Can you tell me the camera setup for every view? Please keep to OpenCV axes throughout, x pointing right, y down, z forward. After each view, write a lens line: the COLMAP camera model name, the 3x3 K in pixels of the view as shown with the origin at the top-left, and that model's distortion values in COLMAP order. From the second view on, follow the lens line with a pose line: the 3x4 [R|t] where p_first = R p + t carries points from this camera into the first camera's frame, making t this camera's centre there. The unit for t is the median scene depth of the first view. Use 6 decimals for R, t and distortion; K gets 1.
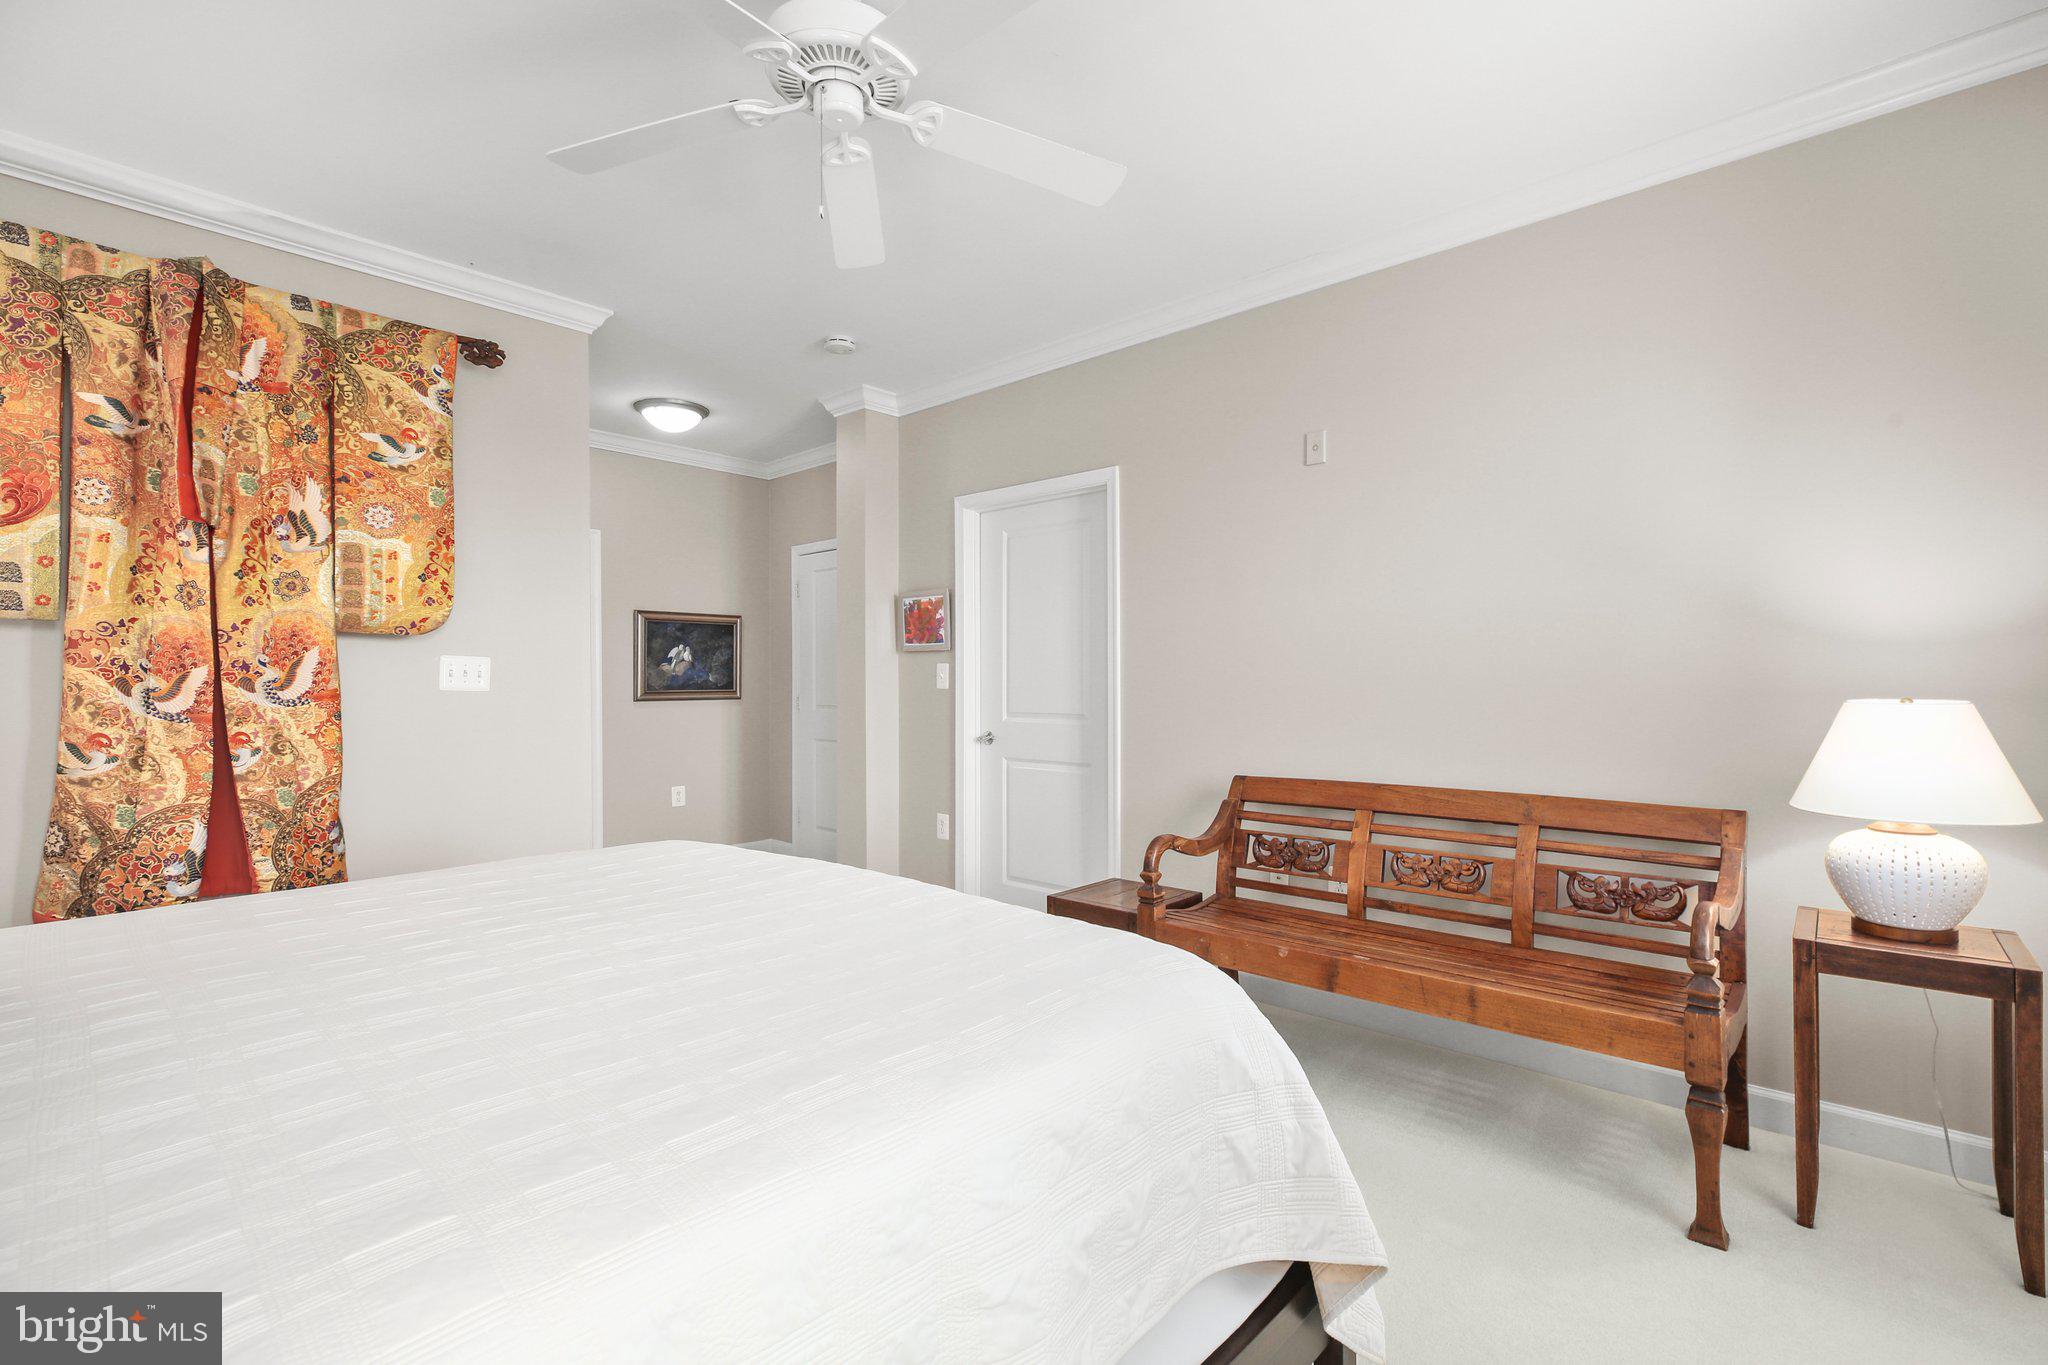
lens RADIAL K [[923.6, 0, 1017.7], [0, 923.6, 680.1], [0, 0, 1]] dist [0.008421, -0.001149]
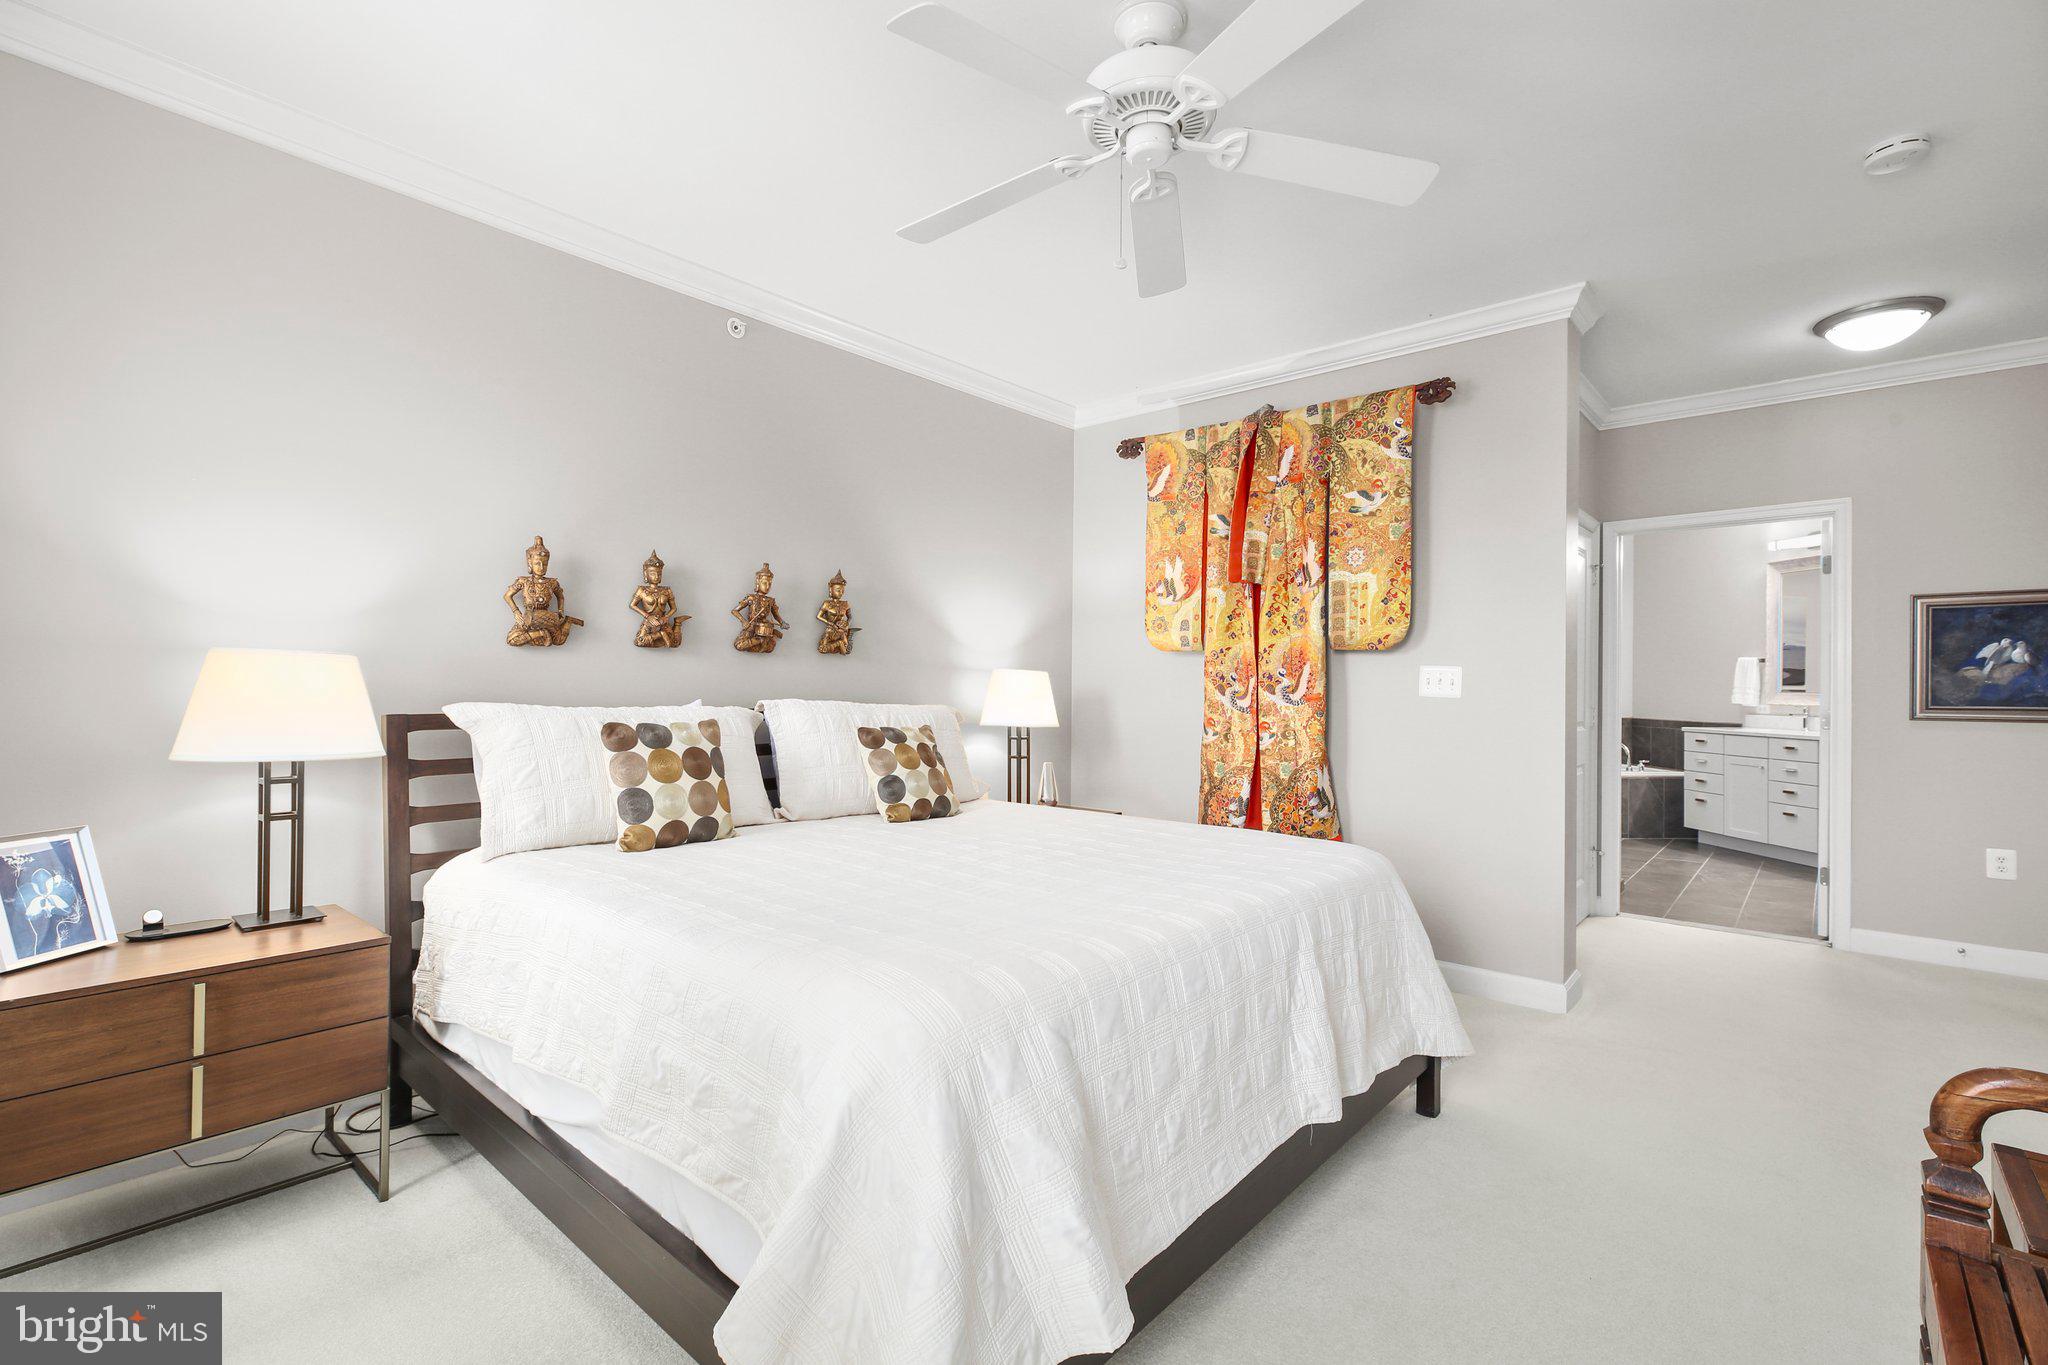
lens RADIAL K [[923.6, 0, 1044.0], [0, 923.6, 684.2], [0, 0, 1]] dist [0.008421, -0.001149]
pose [[0.031628, 0.000979, -0.999499, 0.582917], [-0.007263, 0.999973, 0.000750, -0.001525], [0.999473, 0.007236, 0.031634, 0.572225]]
